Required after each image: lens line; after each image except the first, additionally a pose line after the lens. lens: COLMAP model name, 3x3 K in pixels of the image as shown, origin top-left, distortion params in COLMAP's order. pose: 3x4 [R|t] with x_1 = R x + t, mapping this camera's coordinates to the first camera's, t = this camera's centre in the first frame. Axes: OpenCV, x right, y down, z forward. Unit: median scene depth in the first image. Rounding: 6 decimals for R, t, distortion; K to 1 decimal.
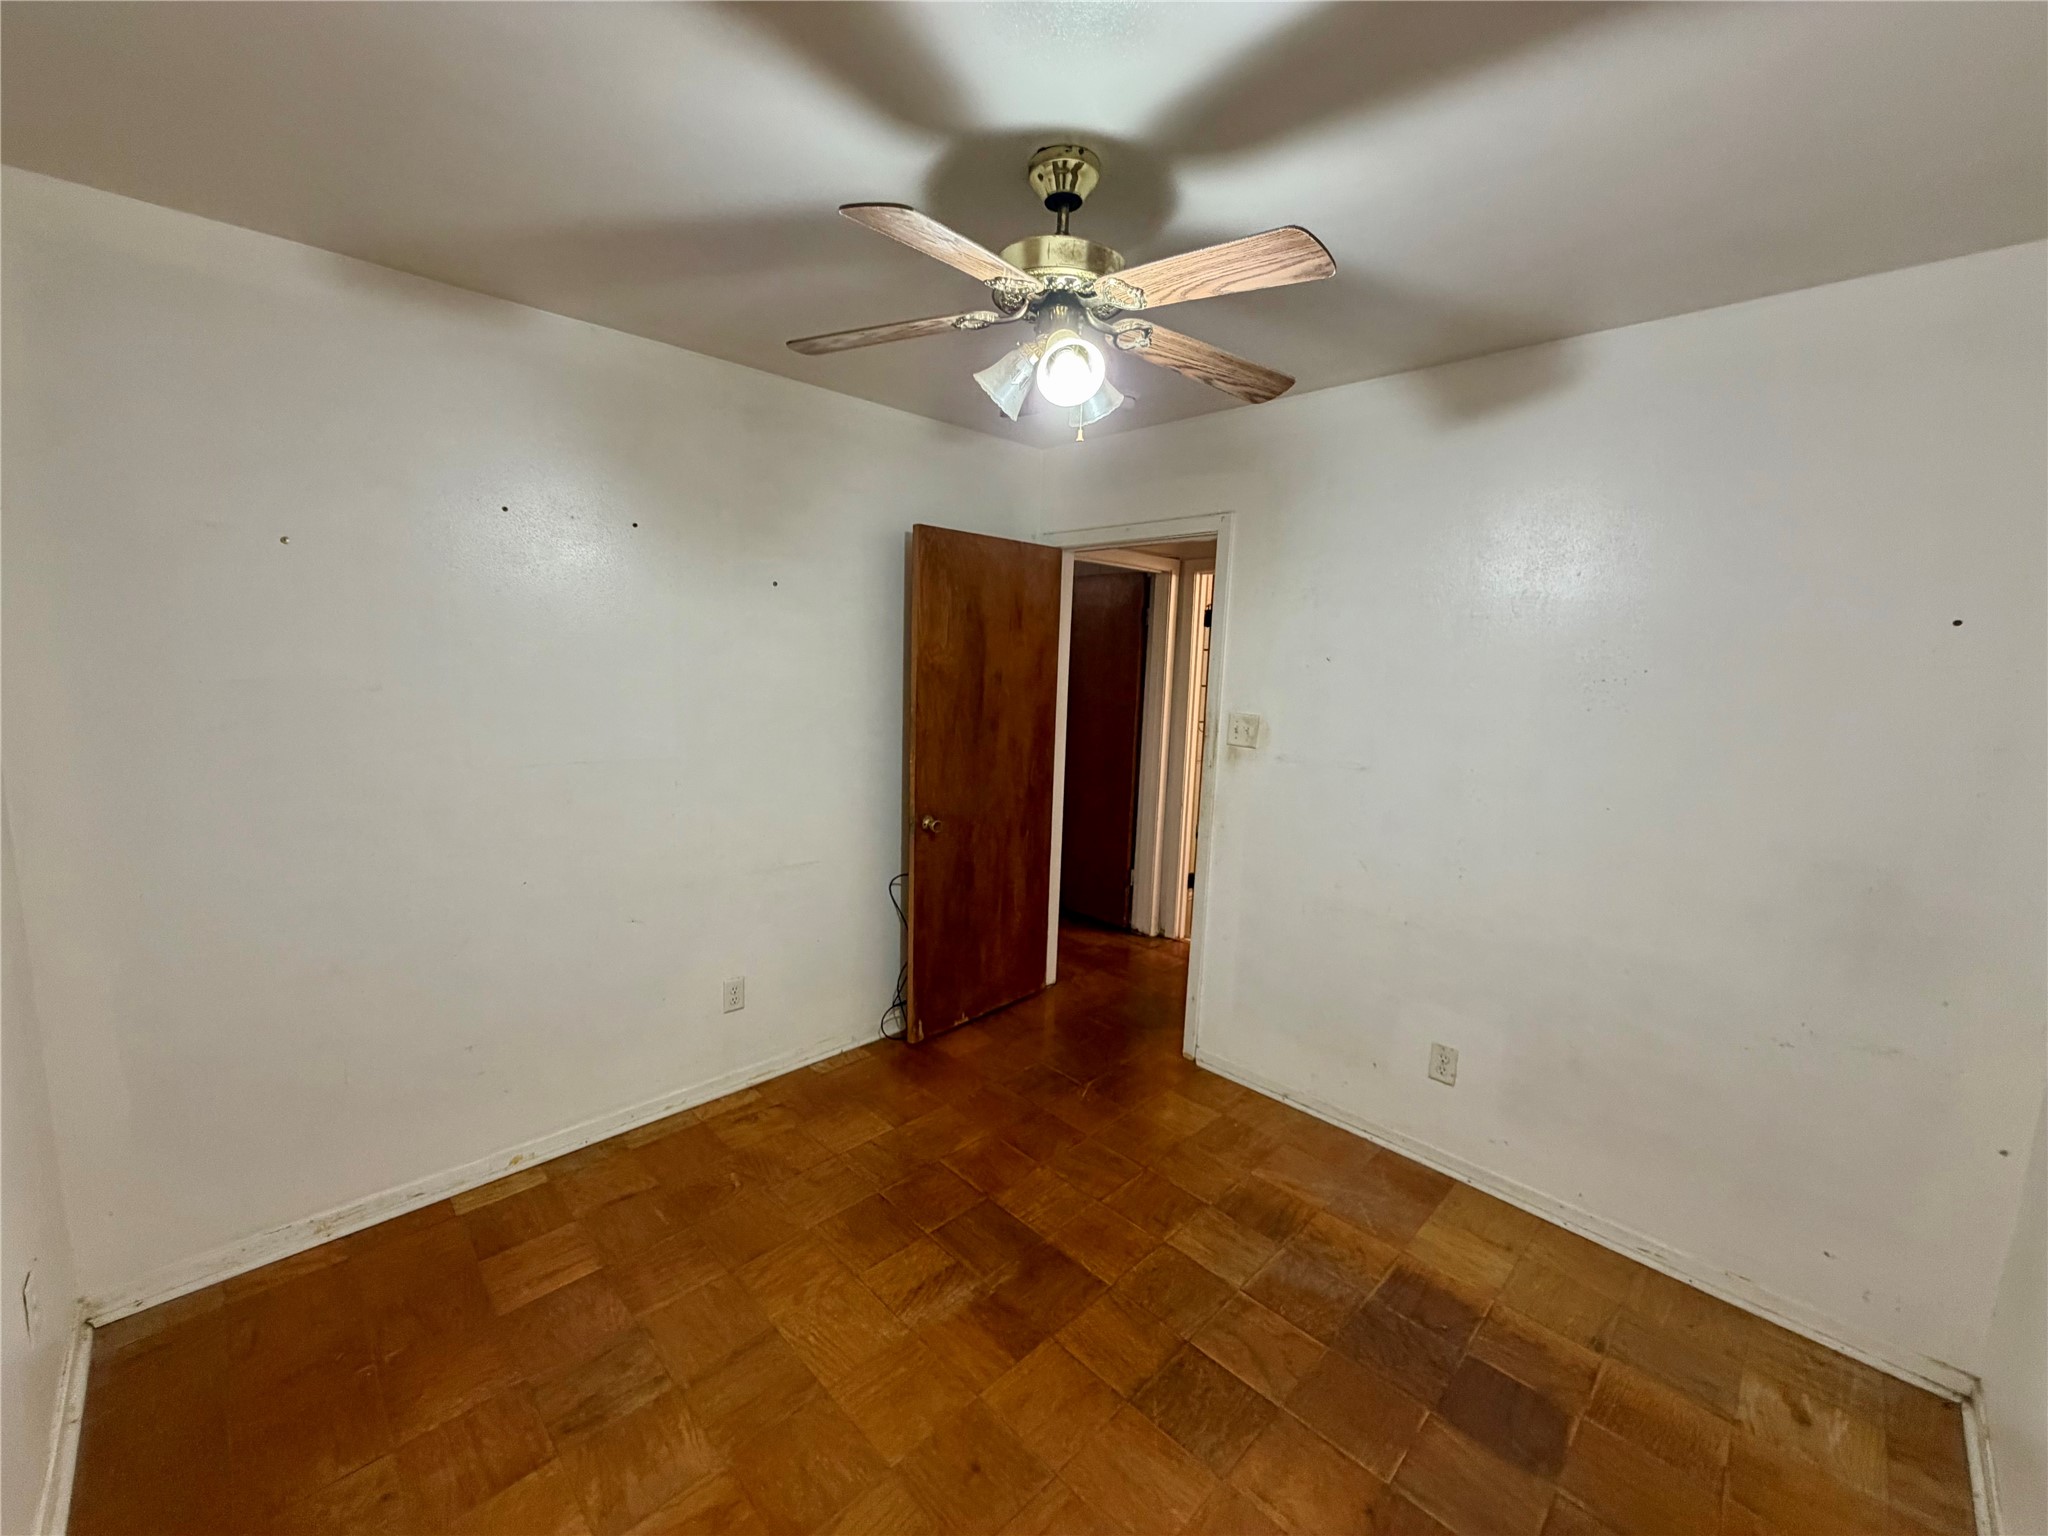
lens RADIAL K [[814.8, 0, 1024.4], [0, 814.8, 769.4], [0, 0, 1]] dist [-0.004382, 0.001736]
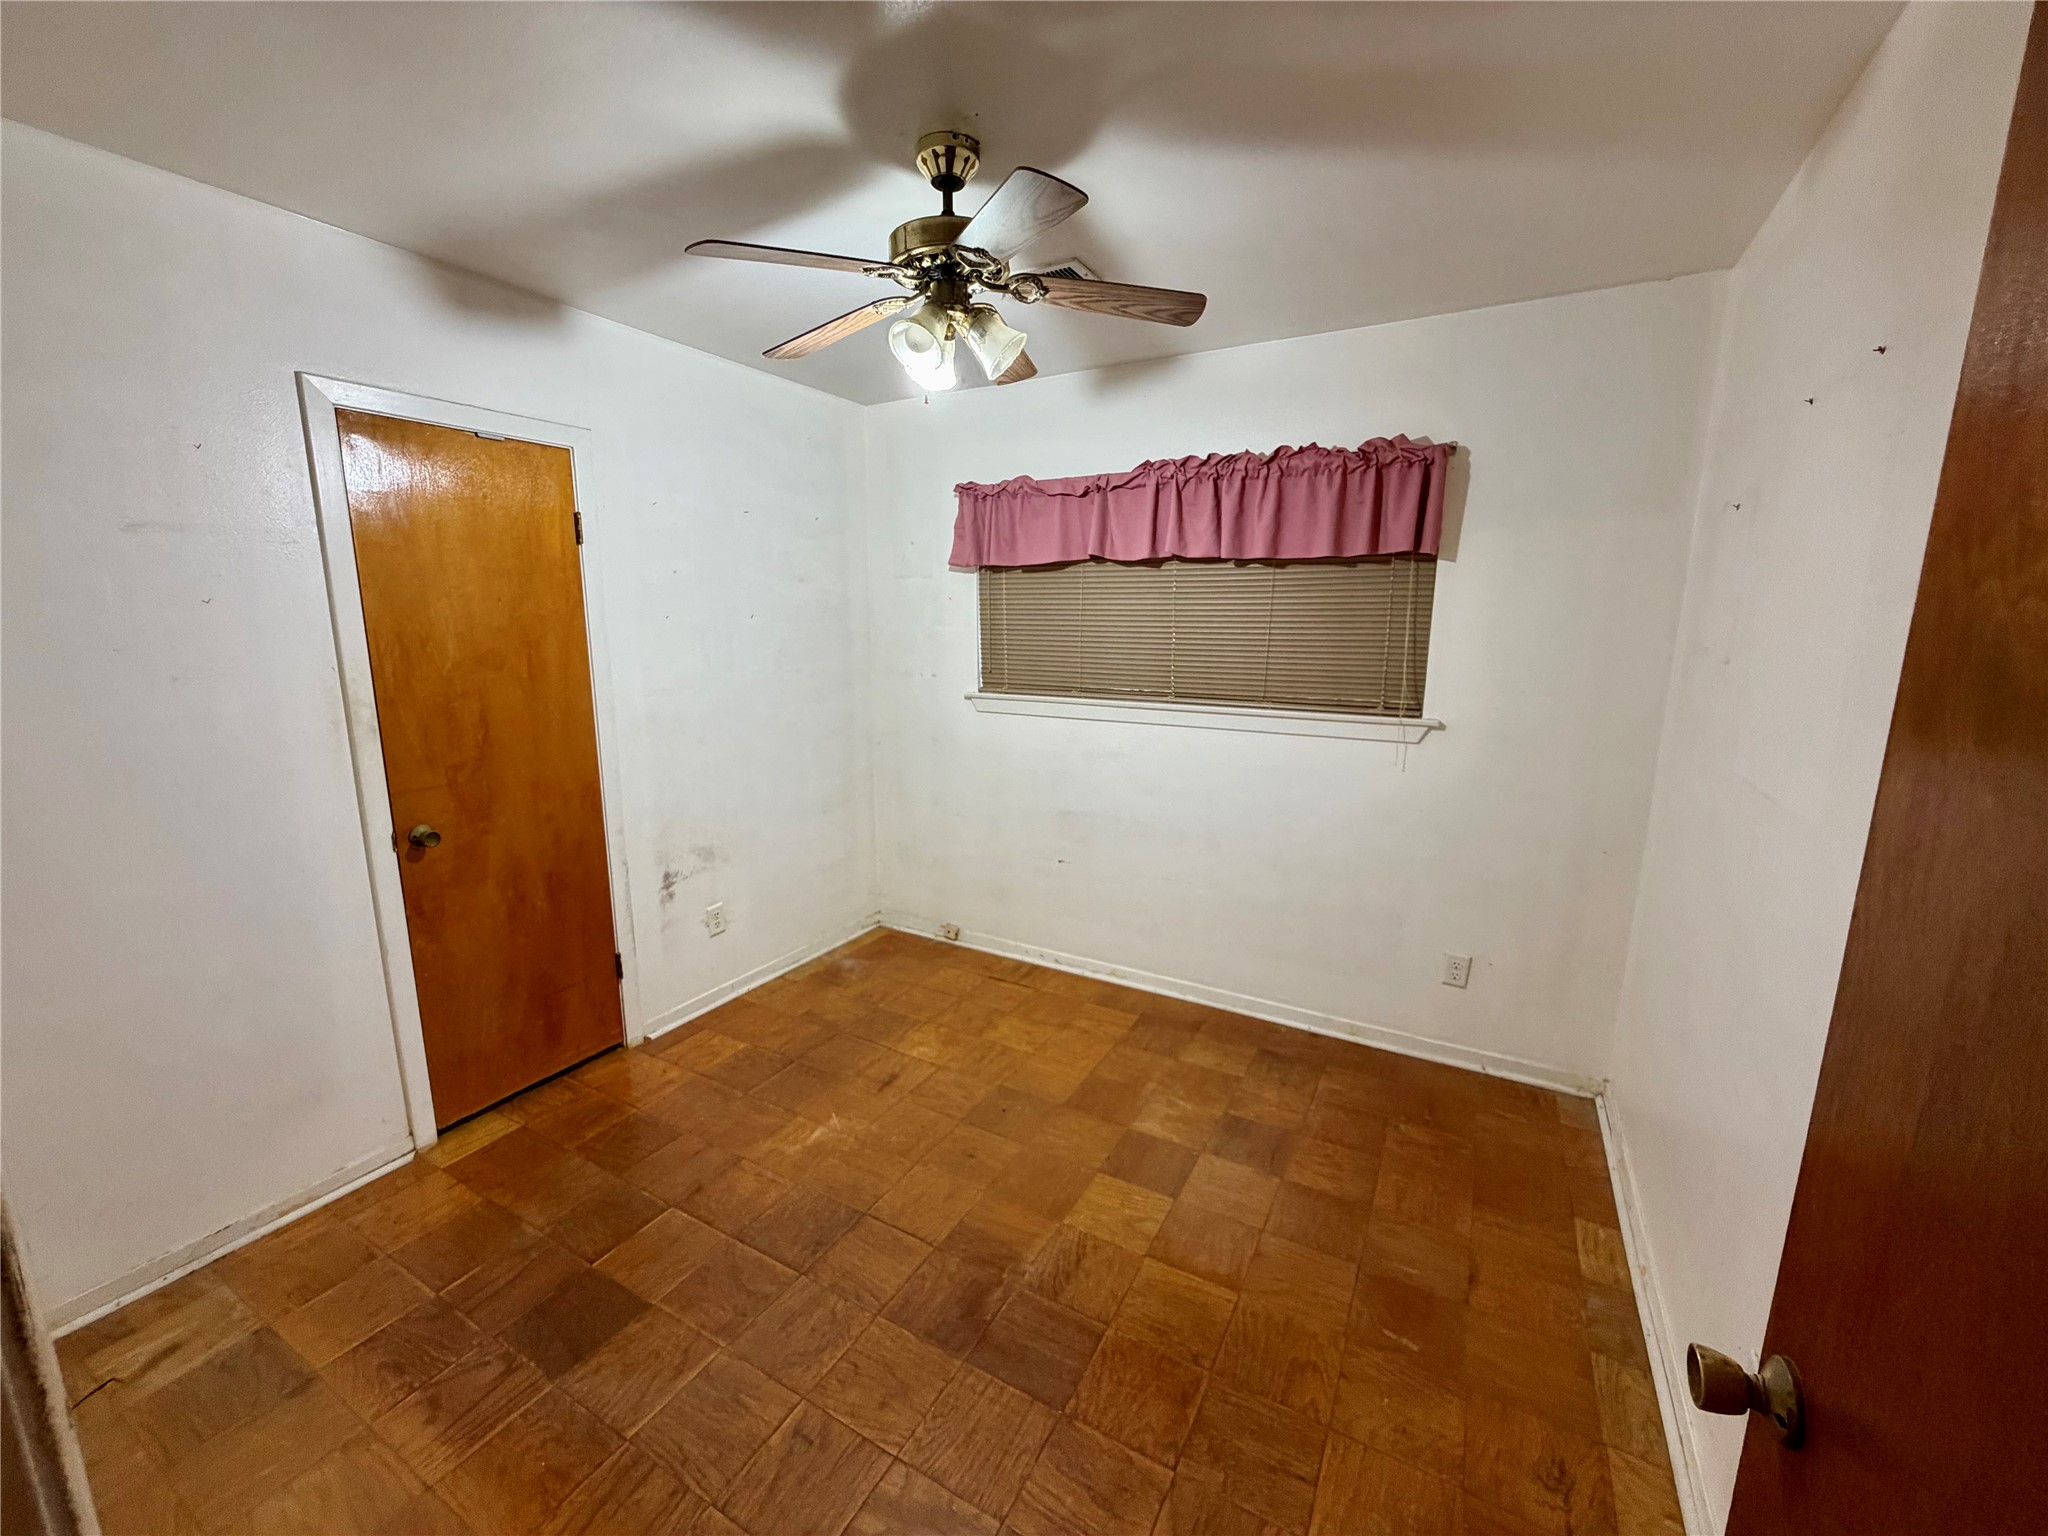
lens RADIAL K [[814.8, 0, 1024.0], [0, 814.8, 767.4], [0, 0, 1]] dist [-0.004382, 0.001736]
pose [[-0.962666, 0.016520, -0.270186, 0.189981], [-0.071896, 0.946681, 0.314047, -0.223919], [0.260968, 0.321747, -0.910151, 1.718527]]
